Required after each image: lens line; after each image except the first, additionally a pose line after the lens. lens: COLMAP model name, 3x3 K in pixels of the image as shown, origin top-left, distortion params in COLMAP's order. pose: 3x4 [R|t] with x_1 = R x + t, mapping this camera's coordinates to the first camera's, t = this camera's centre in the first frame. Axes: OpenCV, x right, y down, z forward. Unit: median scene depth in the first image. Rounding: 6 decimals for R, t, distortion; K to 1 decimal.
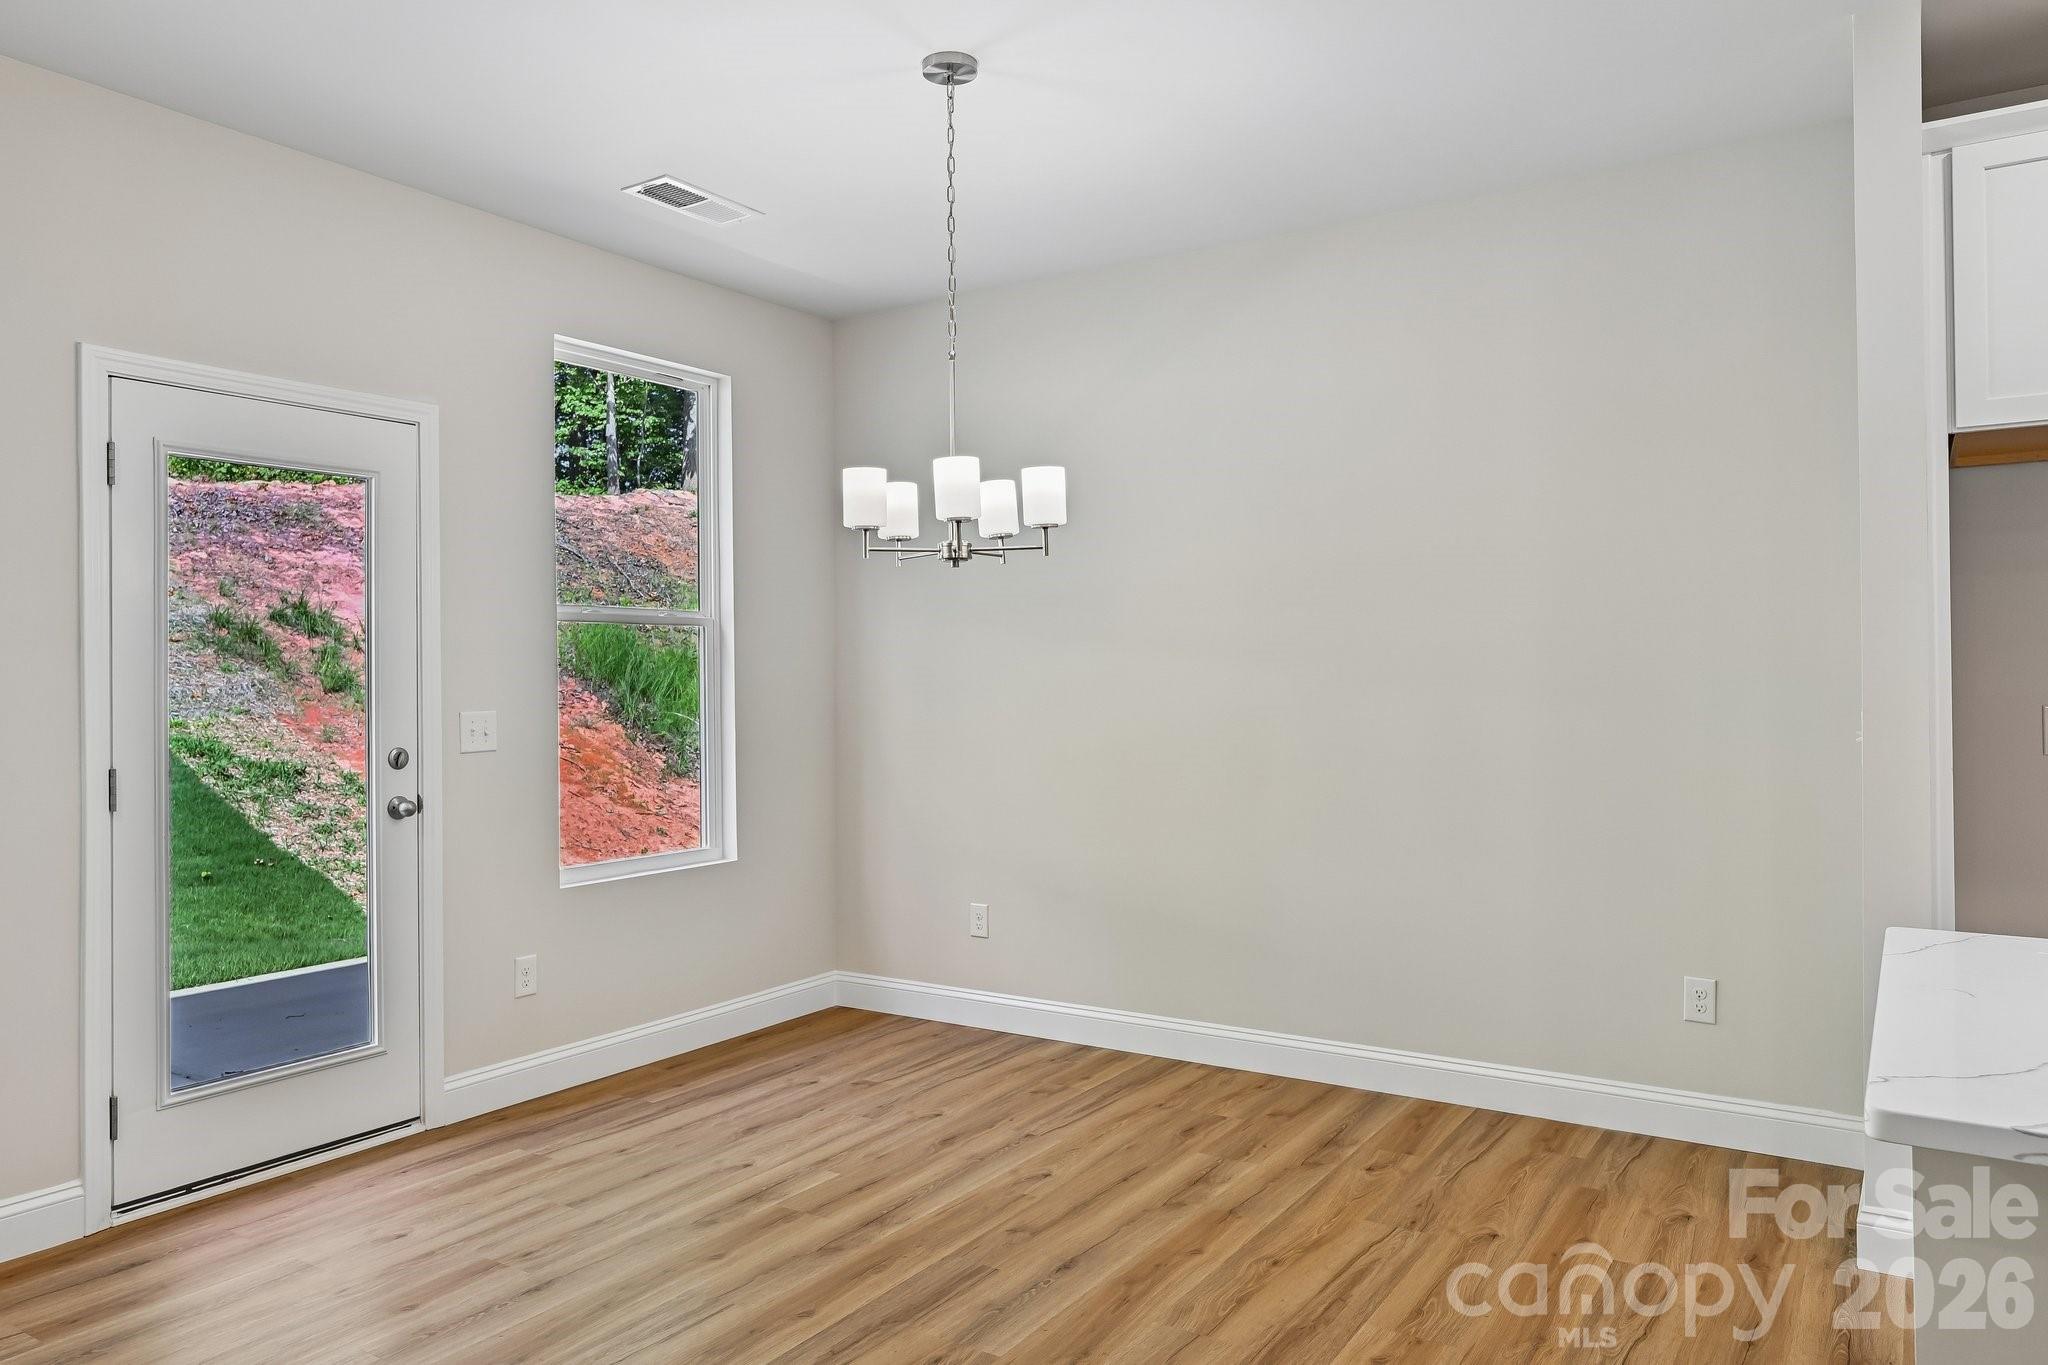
lens RADIAL K [[1365.3, 0, 1029.0], [0, 1365.3, 667.9], [0, 0, 1]] dist [-0.012948, -0.006280]
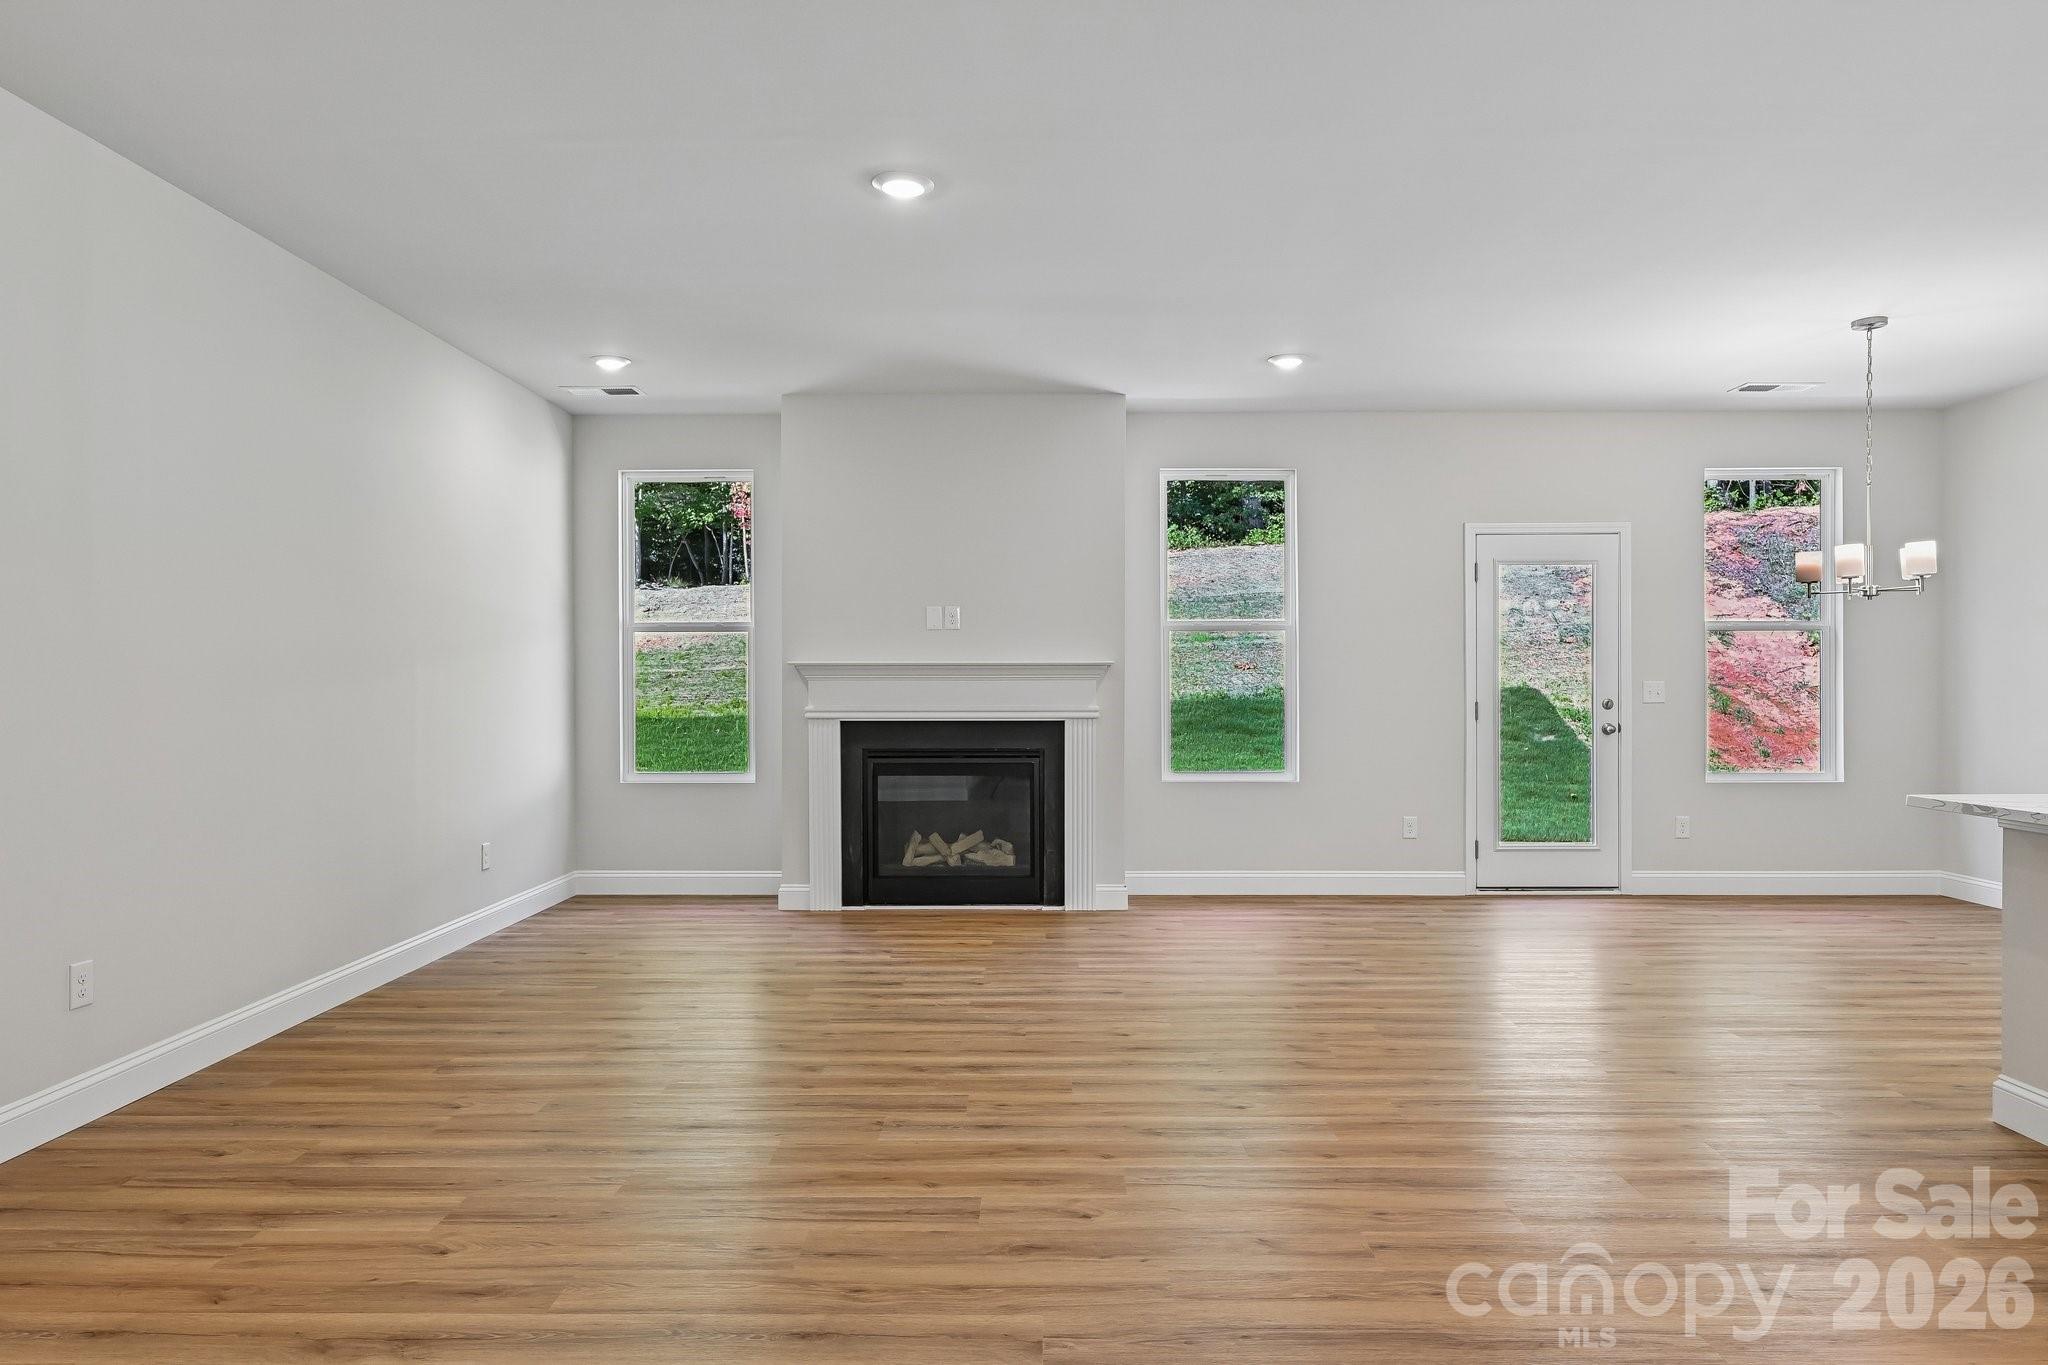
lens RADIAL K [[1241.6, 0, 1024.5], [0, 1241.6, 674.0], [0, 0, 1]] dist [-0.004820, -0.001018]
pose [[0.536982, 0.002456, -0.843590, 0.473492], [0.005436, 0.999965, 0.006372, 0.004858], [0.843576, -0.008008, 0.536949, -0.540218]]
